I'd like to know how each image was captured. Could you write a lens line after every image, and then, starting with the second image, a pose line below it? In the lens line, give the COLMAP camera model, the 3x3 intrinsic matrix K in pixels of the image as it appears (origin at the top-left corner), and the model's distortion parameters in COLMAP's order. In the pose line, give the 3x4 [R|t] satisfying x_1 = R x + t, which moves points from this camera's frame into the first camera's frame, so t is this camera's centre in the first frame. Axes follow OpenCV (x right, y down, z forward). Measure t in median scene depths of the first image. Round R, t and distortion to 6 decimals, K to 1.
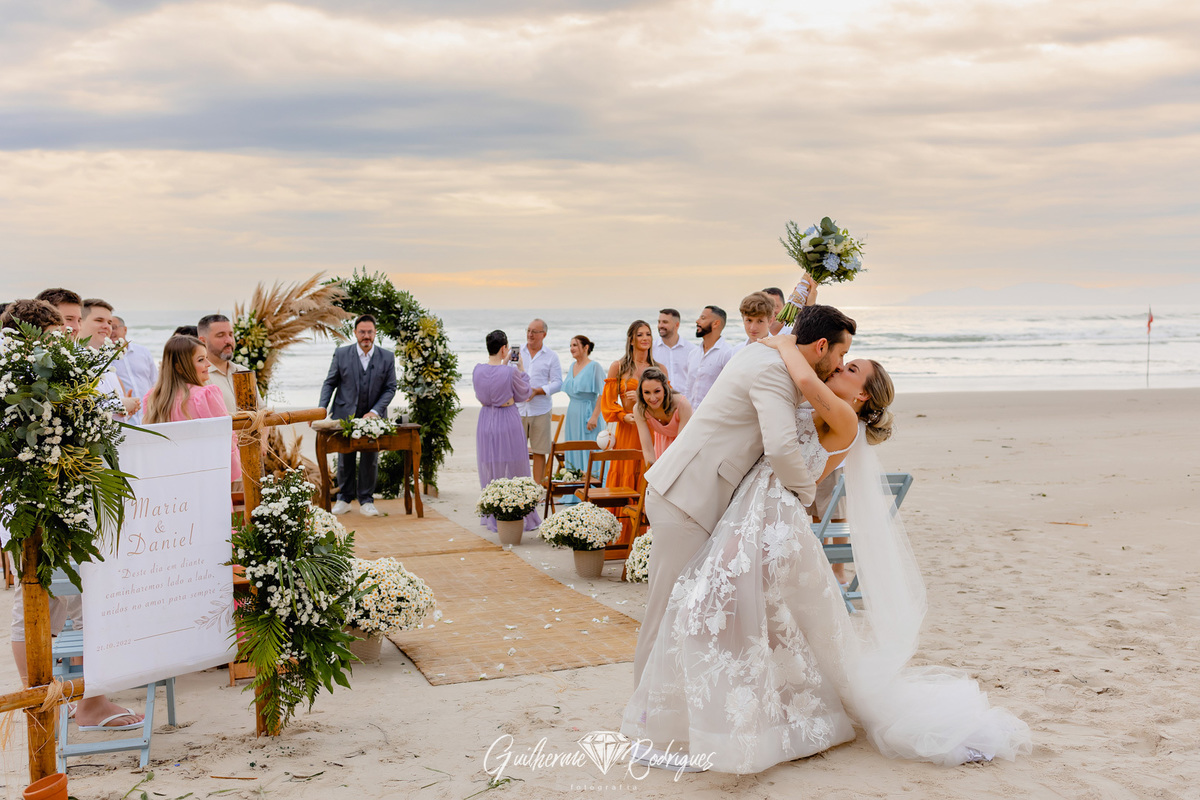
lens RADIAL K [[1240.5, 0, 592.9], [0, 1240.5, 397.4], [0, 0, 1]] dist [-0.005687, 0.000000]
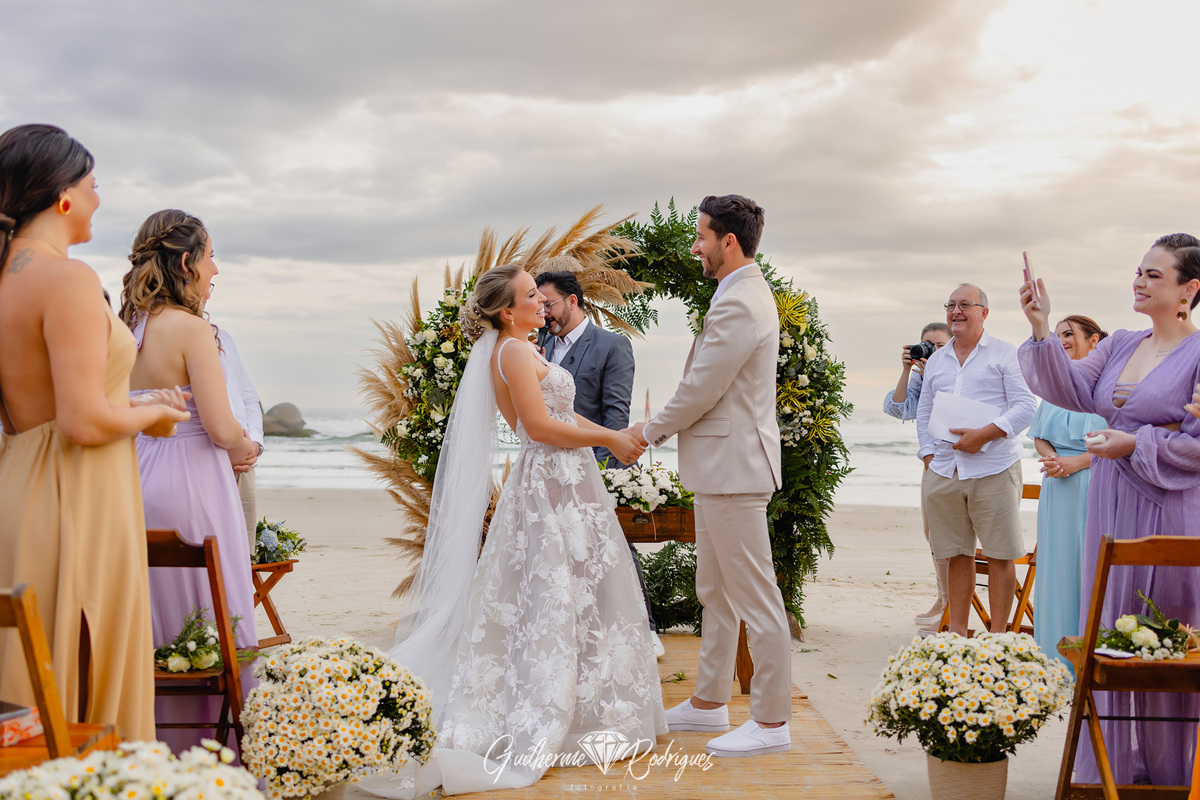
lens RADIAL K [[1240.5, 0, 599.2], [0, 1240.5, 391.9], [0, 0, 1]] dist [-0.005687, 0.000000]
pose [[0.948459, 0.007222, -0.316819, -0.043187], [-0.032914, 0.996578, -0.075818, 0.020850], [0.315187, 0.082338, 0.945451, 0.493745]]
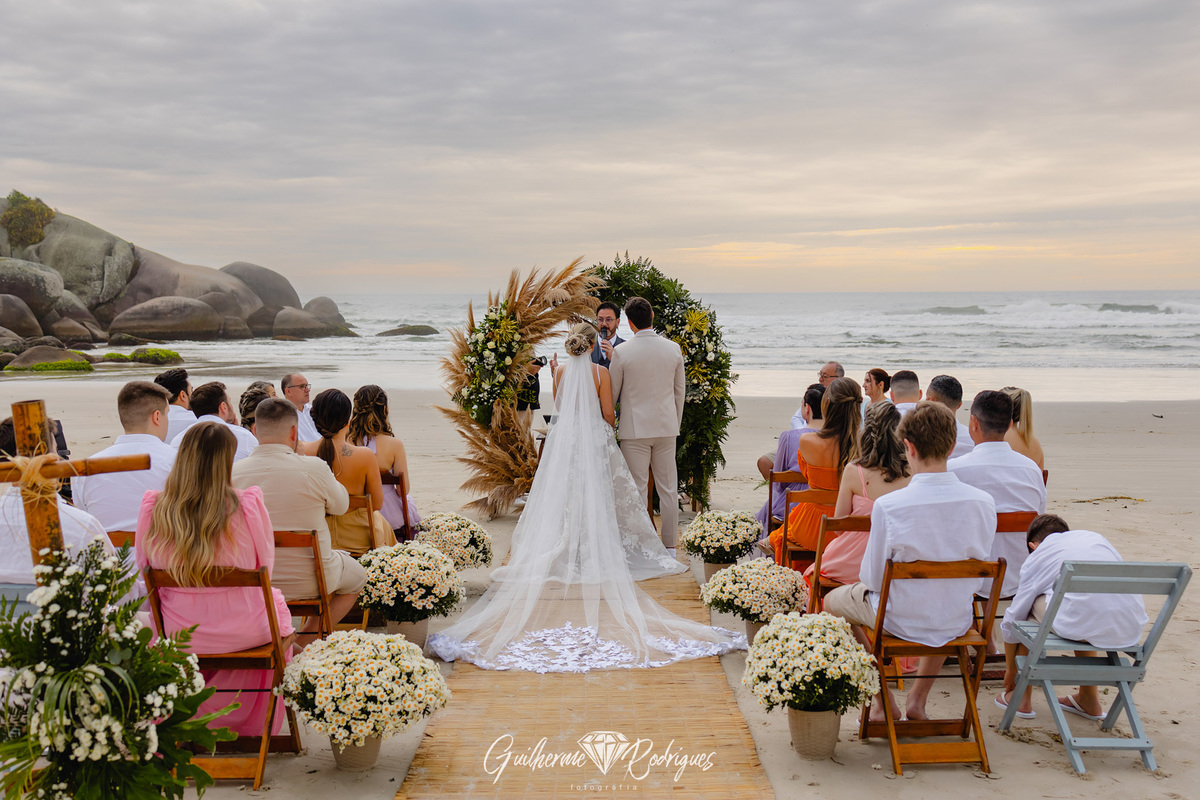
lens RADIAL K [[1240.5, 0, 598.1], [0, 1240.5, 412.5], [0, 0, 1]] dist [-0.005687, 0.000000]
pose [[0.939090, 0.035248, -0.341858, 0.104729], [-0.026747, 0.999205, 0.029548, -0.016738], [0.342628, -0.018605, 0.939287, 0.163371]]
